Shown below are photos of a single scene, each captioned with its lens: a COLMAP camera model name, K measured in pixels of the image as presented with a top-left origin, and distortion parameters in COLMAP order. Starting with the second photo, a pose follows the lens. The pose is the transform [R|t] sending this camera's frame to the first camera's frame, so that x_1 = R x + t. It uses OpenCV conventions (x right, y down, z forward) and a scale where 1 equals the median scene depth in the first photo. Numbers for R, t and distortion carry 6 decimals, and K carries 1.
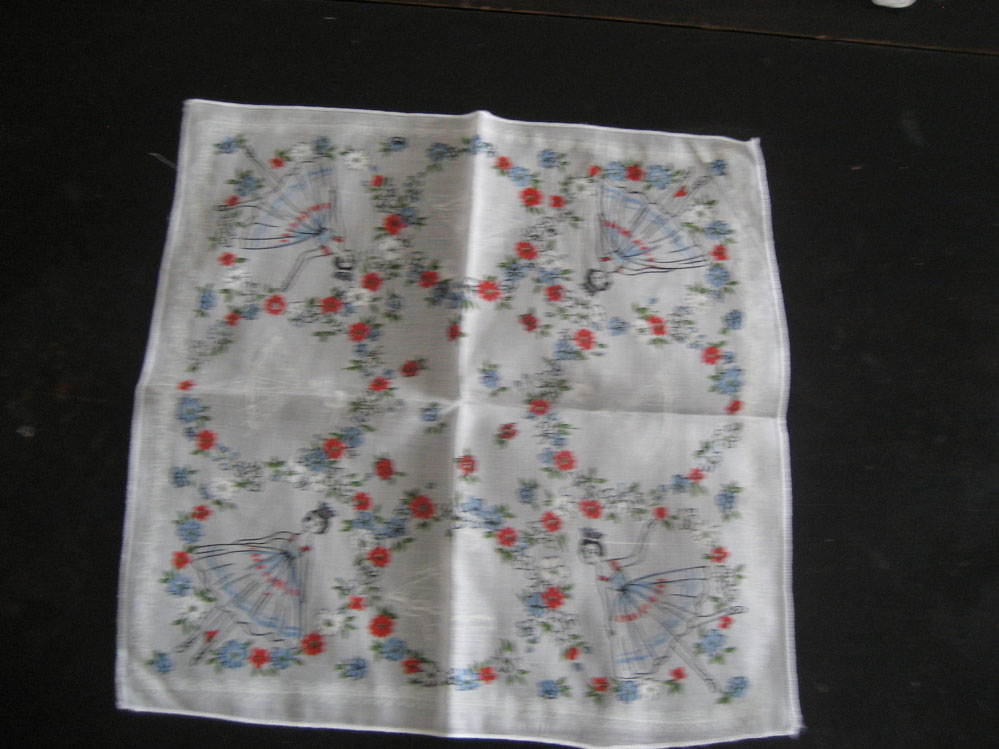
lens RADIAL K [[1008.7, 0, 499.5], [0, 1008.7, 374.5], [0, 0, 1]] dist [-0.089886, 0.000375]
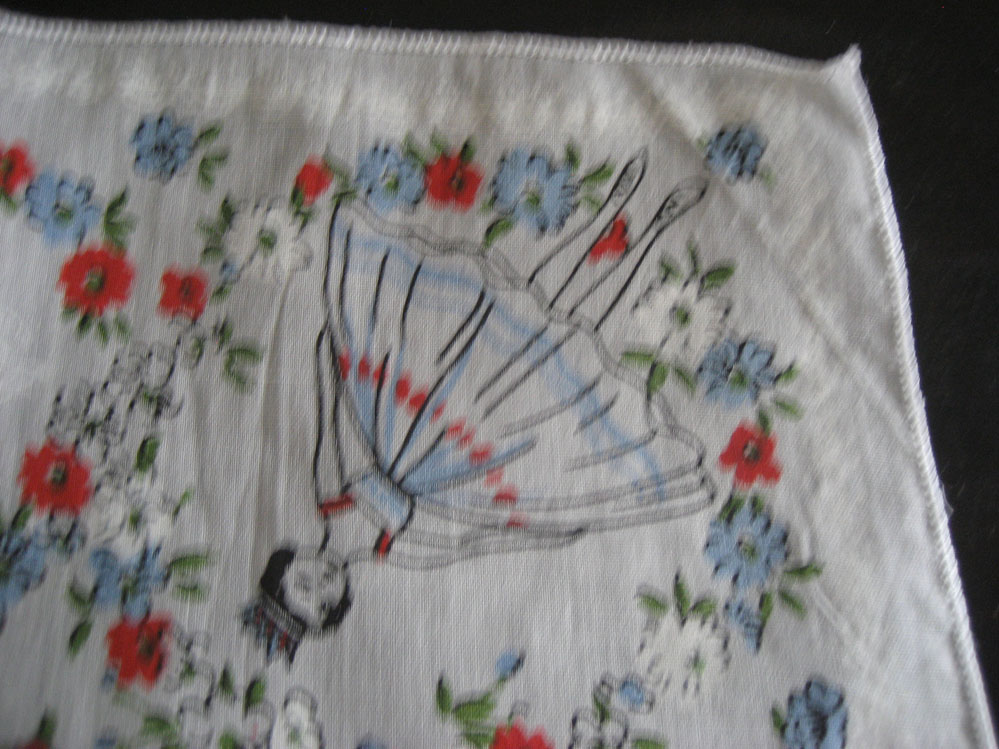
lens RADIAL K [[1008.7, 0, 499.5], [0, 1008.7, 374.5], [0, 0, 1]] dist [-0.089886, 0.000375]
pose [[0.999293, -0.034922, 0.013956, 0.146392], [0.034741, 0.999311, 0.013041, -0.151391], [-0.014402, -0.012547, 0.999818, 0.723196]]
